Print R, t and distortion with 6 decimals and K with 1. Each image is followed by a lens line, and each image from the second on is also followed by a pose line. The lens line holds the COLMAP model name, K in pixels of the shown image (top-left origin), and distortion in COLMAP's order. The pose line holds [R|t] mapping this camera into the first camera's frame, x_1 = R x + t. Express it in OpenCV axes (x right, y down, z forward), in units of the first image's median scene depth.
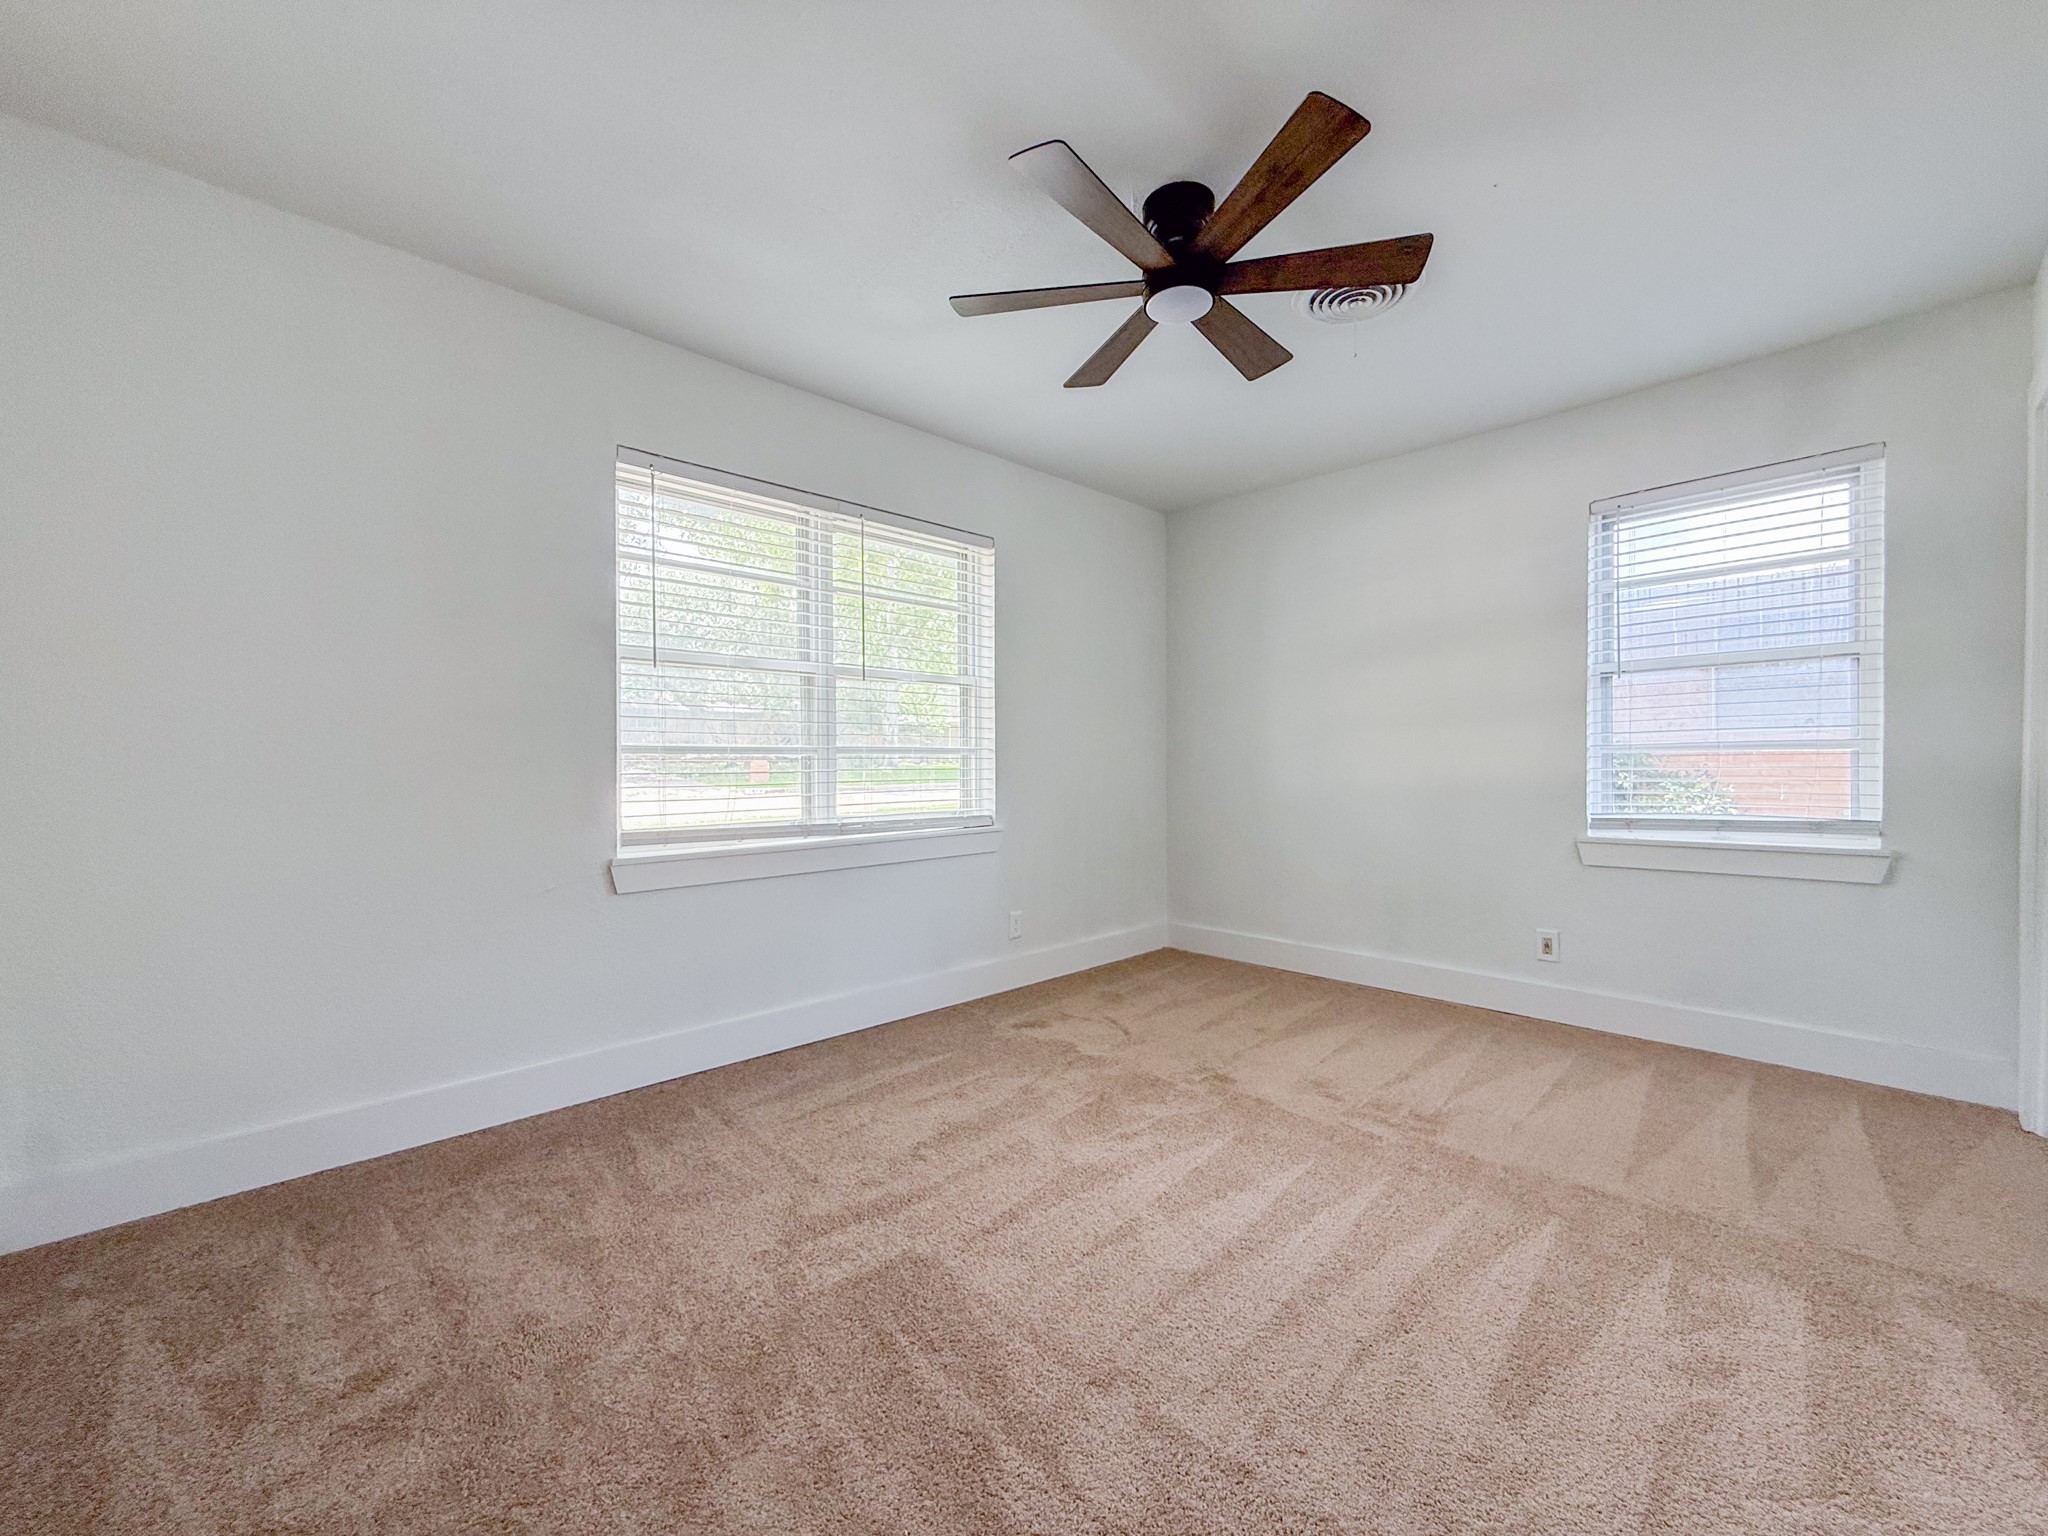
lens RADIAL K [[817.9, 0, 1018.9], [0, 817.9, 768.0], [0, 0, 1]] dist [-0.000941, 0.000025]
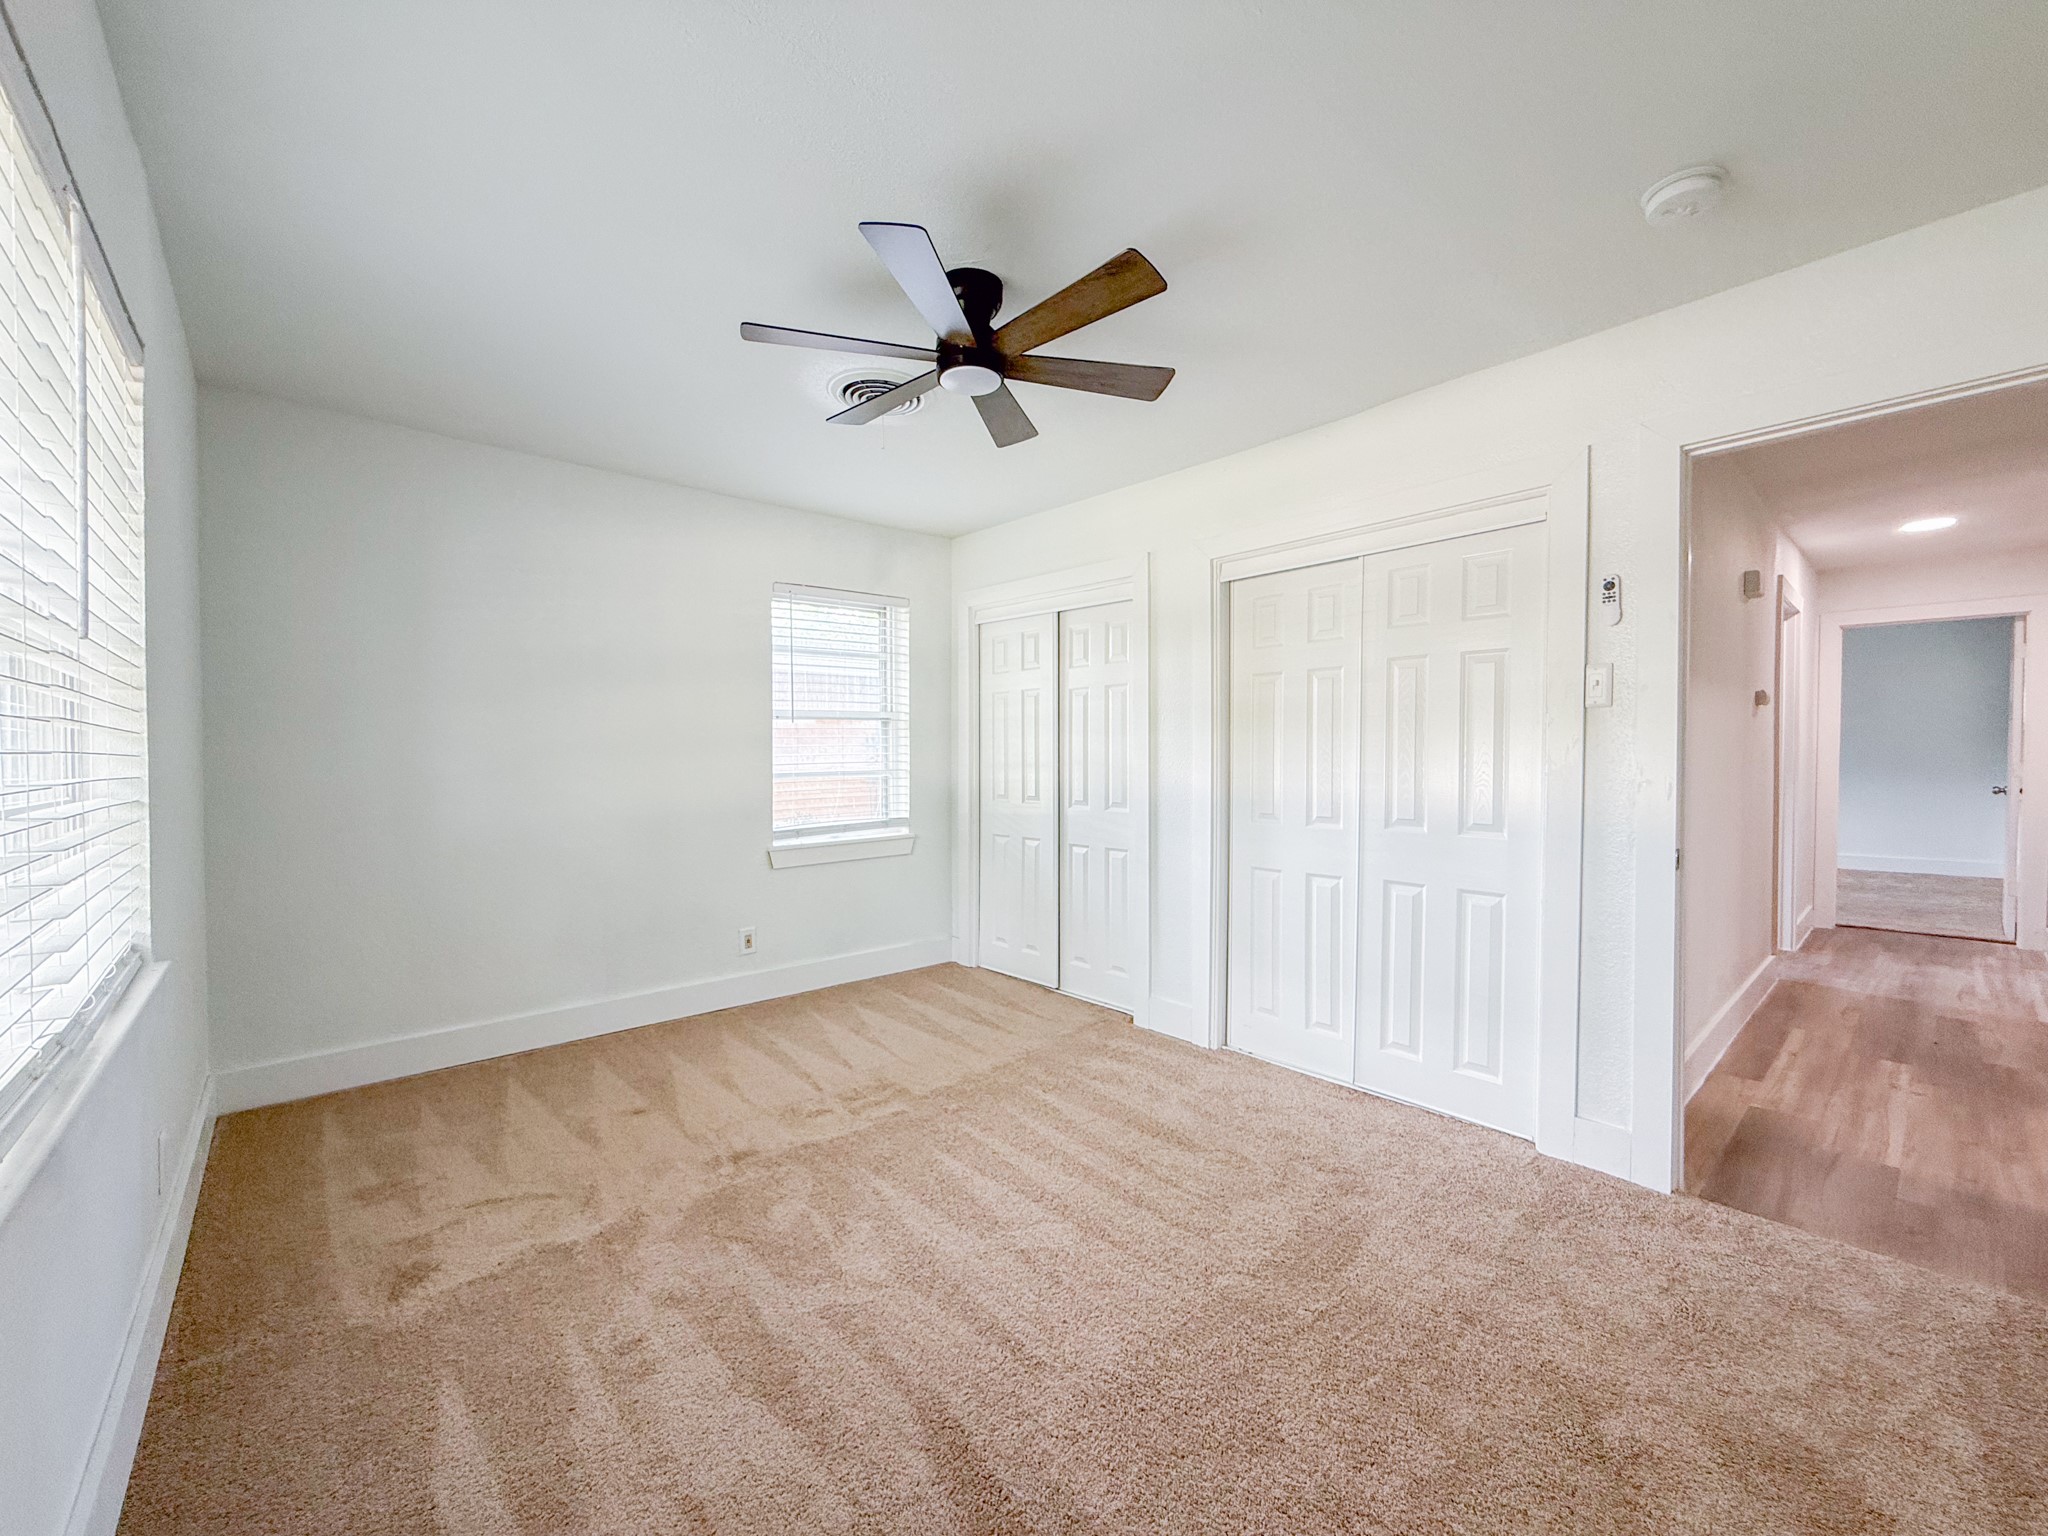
lens RADIAL K [[816.7, 0, 1020.0], [0, 816.7, 770.0], [0, 0, 1]] dist [-0.001271, -0.000020]
pose [[0.055575, -0.014763, 0.998345, -0.644890], [0.012645, 0.999821, 0.014080, -0.055713], [-0.998374, 0.011842, 0.055752, 0.659104]]
